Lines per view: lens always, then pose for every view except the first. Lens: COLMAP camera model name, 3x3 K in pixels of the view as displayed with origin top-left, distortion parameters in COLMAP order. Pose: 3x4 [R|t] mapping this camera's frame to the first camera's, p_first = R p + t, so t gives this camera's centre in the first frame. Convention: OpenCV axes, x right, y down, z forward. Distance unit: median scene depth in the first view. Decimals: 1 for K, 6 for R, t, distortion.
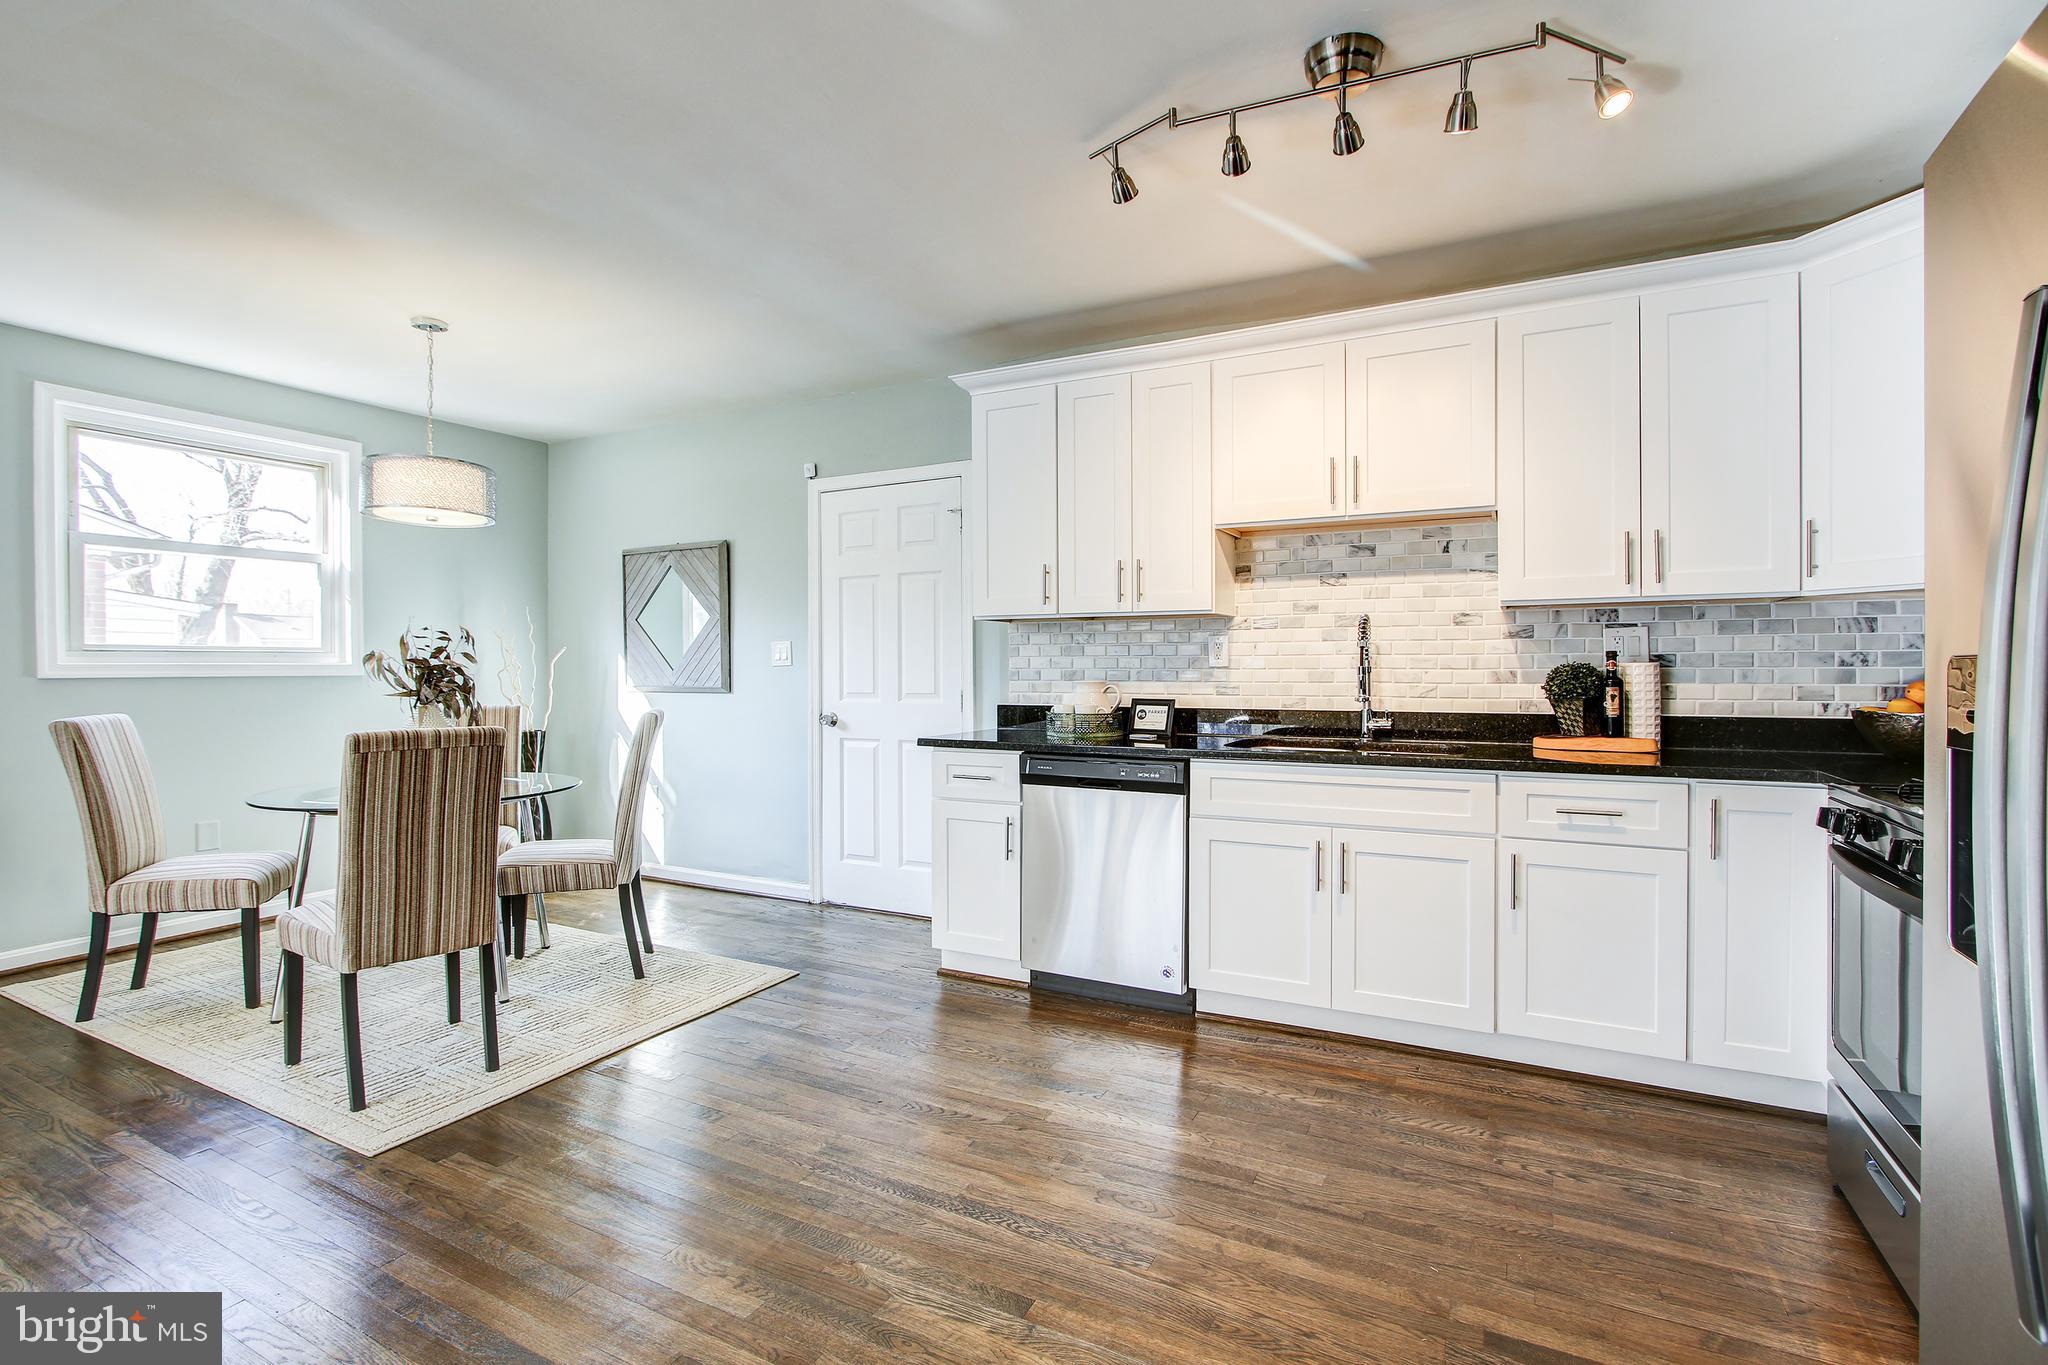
lens RADIAL K [[946.3, 0, 1040.0], [0, 946.3, 668.7], [0, 0, 1]] dist [-0.014520, 0.002257]
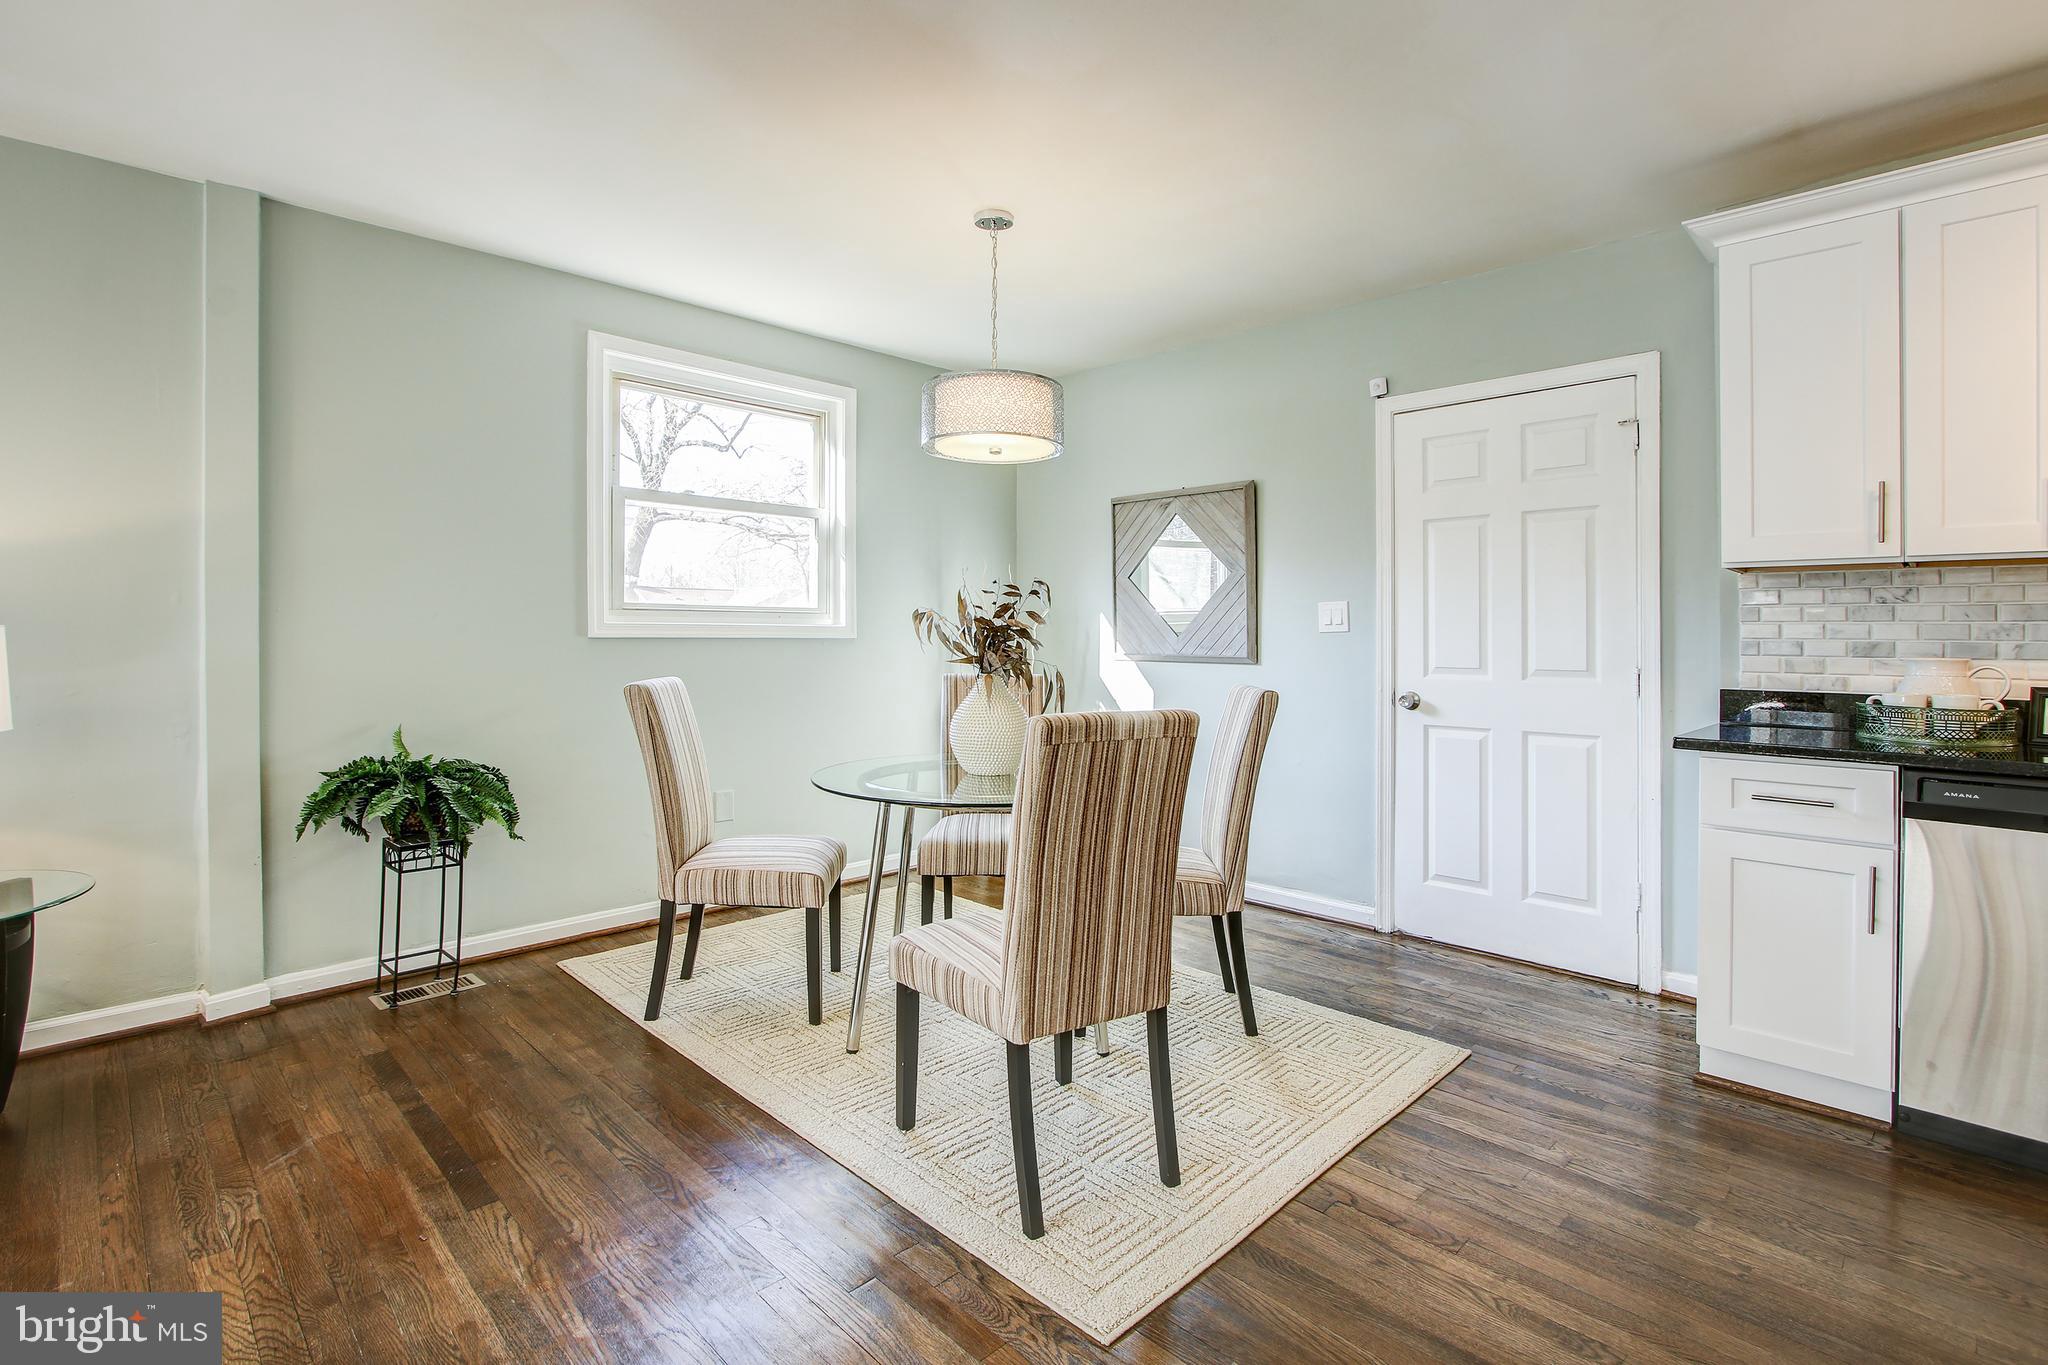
lens RADIAL K [[946.3, 0, 1061.1], [0, 946.3, 627.0], [0, 0, 1]] dist [-0.014520, 0.002257]
pose [[0.961231, 0.007665, -0.275640, -0.386585], [-0.010590, 0.999902, -0.009125, 0.004049], [0.275543, 0.011690, 0.961218, 0.226513]]
